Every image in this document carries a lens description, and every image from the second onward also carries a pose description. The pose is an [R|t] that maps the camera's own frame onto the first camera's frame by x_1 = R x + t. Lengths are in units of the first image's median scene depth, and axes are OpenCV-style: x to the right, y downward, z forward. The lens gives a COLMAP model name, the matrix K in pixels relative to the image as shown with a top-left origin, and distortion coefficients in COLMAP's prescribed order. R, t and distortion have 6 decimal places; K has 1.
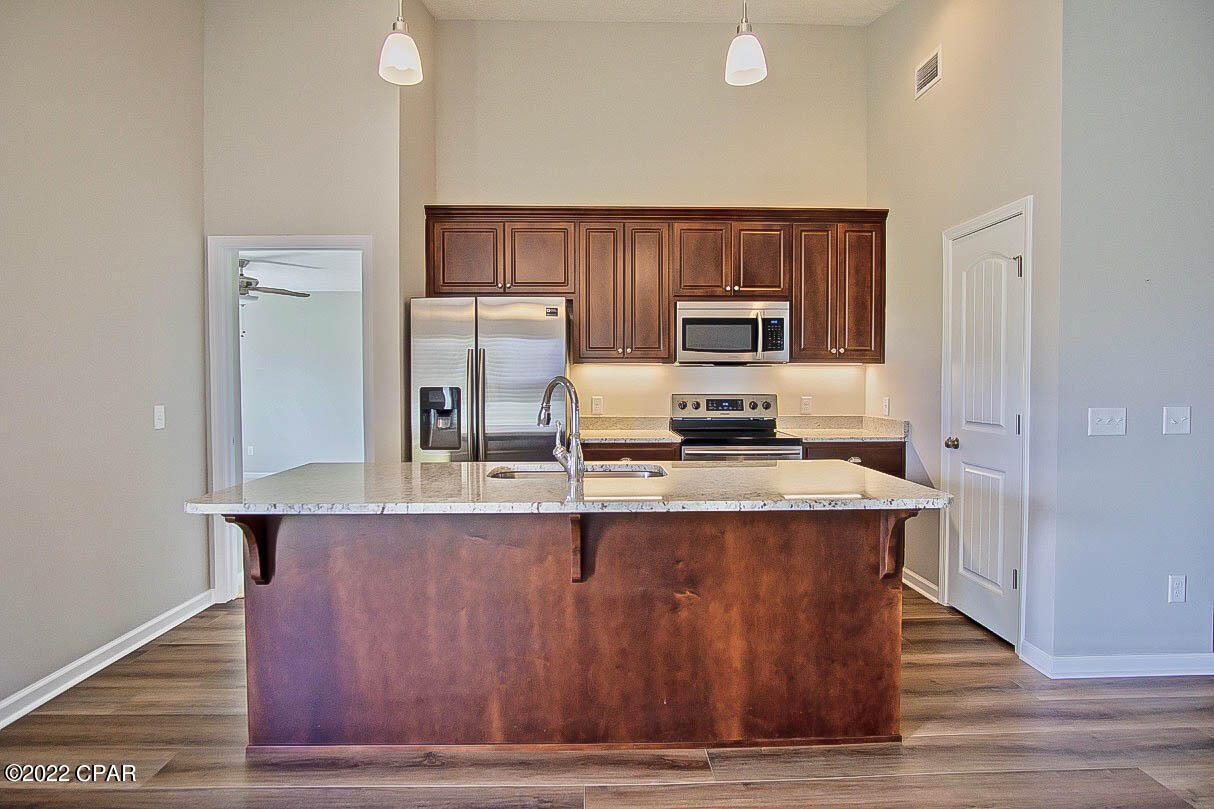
lens RADIAL K [[654.4, 0, 605.6], [0, 654.4, 396.9], [0, 0, 1]] dist [-0.024583, 0.003017]
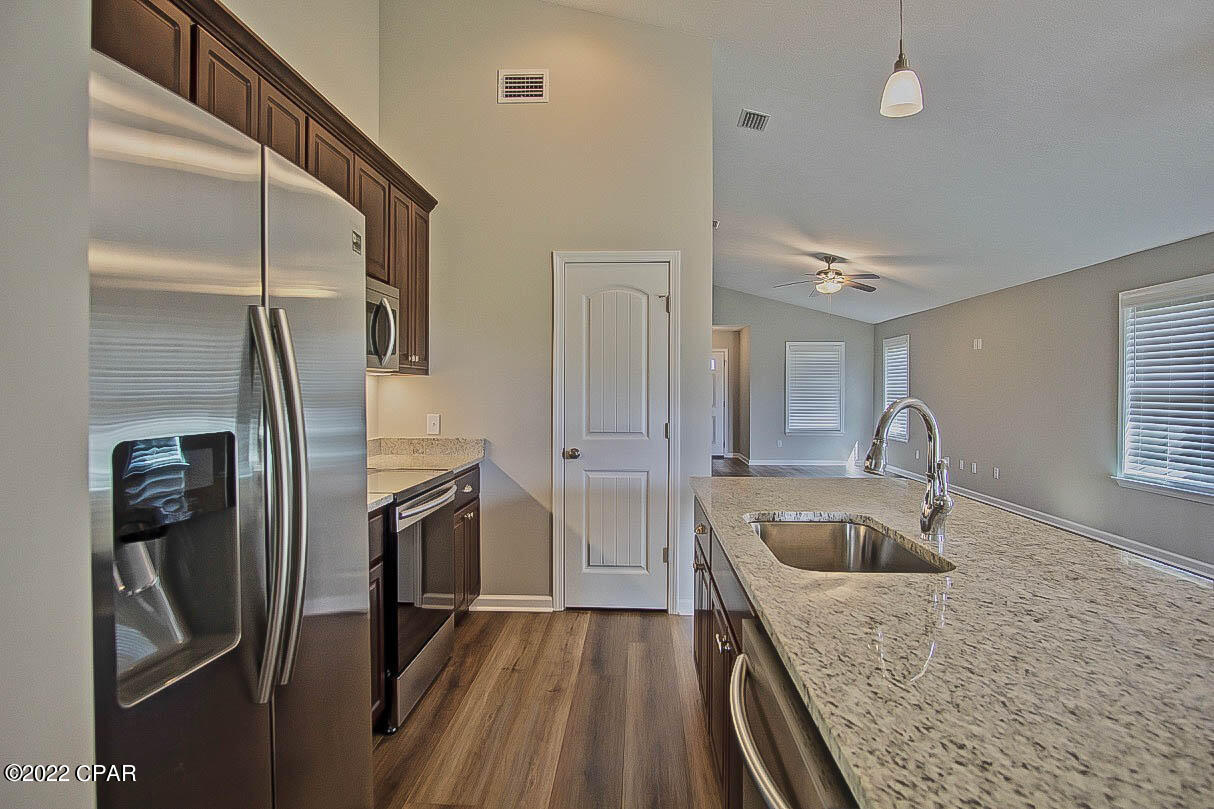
lens RADIAL K [[654.4, 0, 605.6], [0, 654.4, 396.9], [0, 0, 1]] dist [-0.024583, 0.003017]
pose [[0.079142, -0.006218, 0.996844, -0.486620], [0.024876, 0.999681, 0.004261, -0.023306], [-0.996553, 0.024461, 0.079272, 0.789086]]
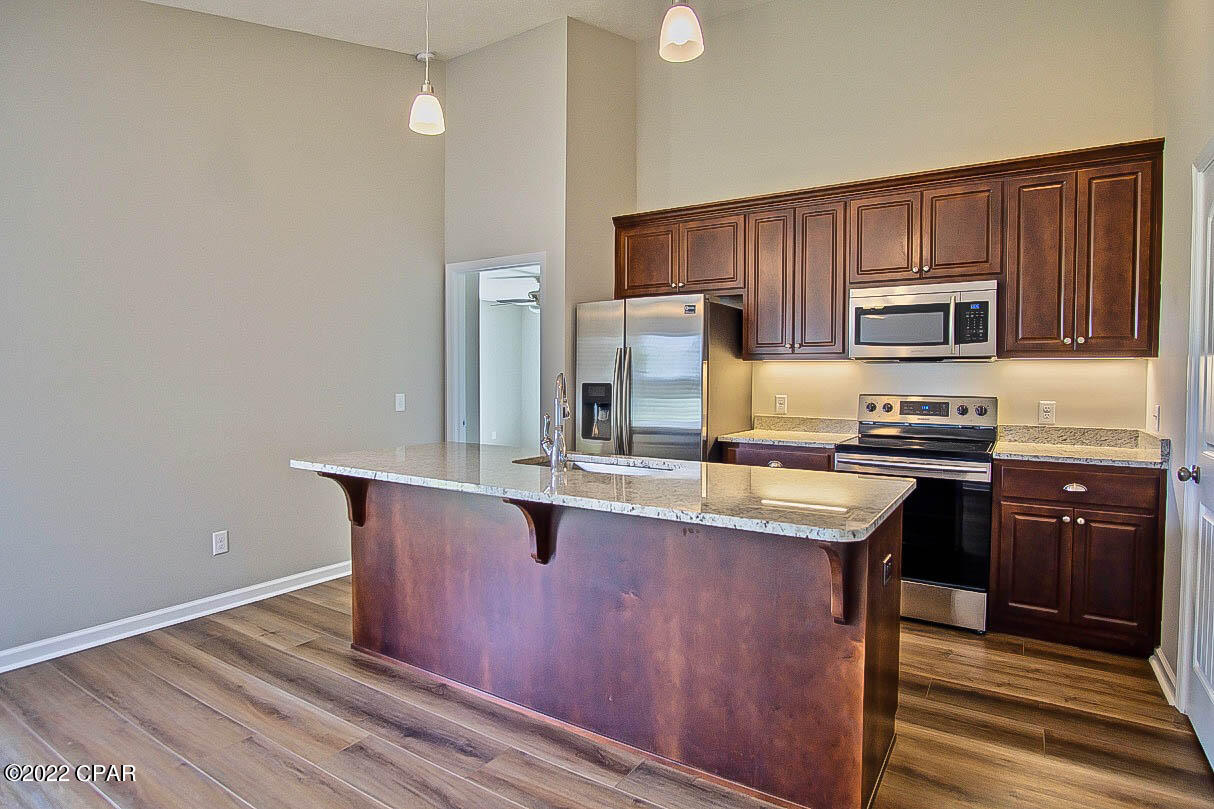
lens RADIAL K [[654.4, 0, 605.6], [0, 654.4, 396.9], [0, 0, 1]] dist [-0.024583, 0.003017]
pose [[0.823803, 0.023592, -0.566385, 0.376815], [-0.021531, 0.999715, 0.010325, -0.002883], [0.566467, 0.003689, 0.824076, 0.098953]]
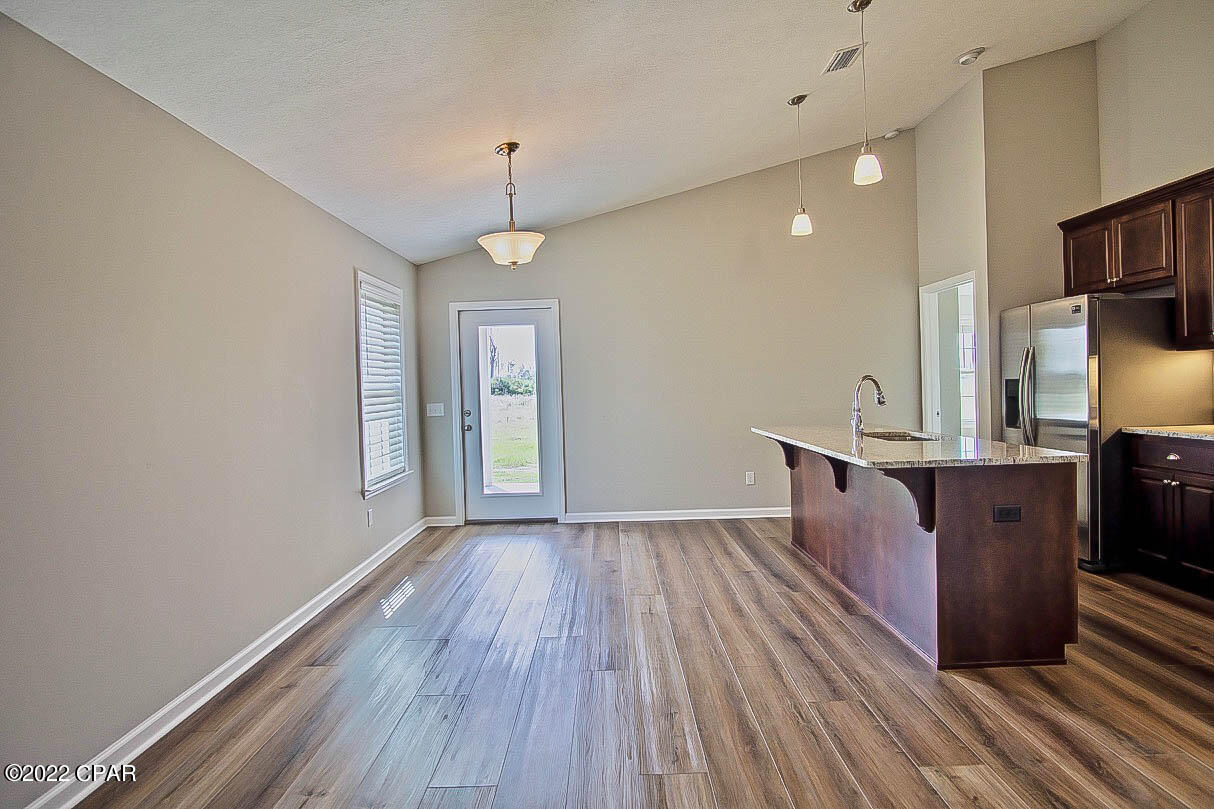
lens RADIAL K [[654.4, 0, 605.6], [0, 654.4, 396.9], [0, 0, 1]] dist [-0.024583, 0.003017]
pose [[-0.033733, 0.019431, -0.999242, 1.011584], [0.002060, 0.999810, 0.019372, -0.006394], [0.999429, -0.001405, -0.033767, 0.245201]]
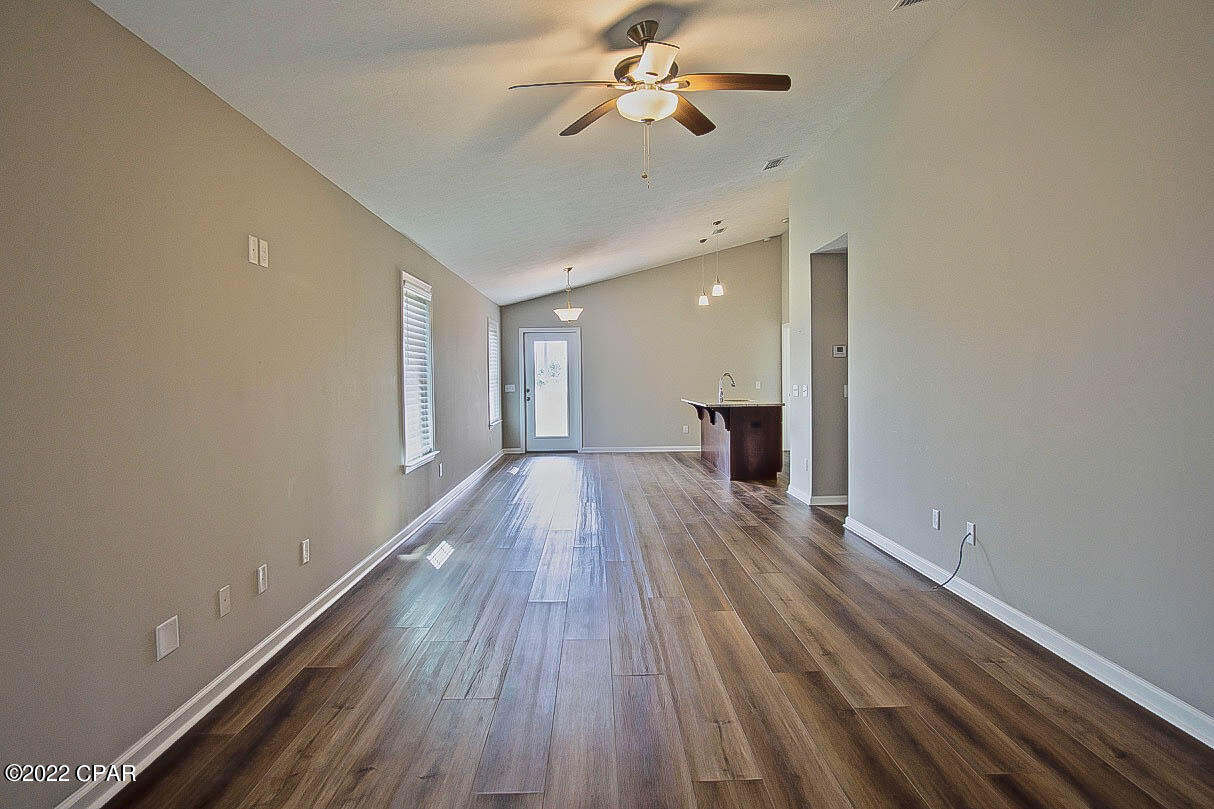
lens RADIAL K [[654.4, 0, 605.6], [0, 654.4, 396.9], [0, 0, 1]] dist [-0.024583, 0.003017]
pose [[-0.016211, 0.030608, -0.999400, 2.287404], [-0.014003, 0.999426, 0.030836, -0.001446], [0.999771, 0.014495, -0.015773, 0.235478]]
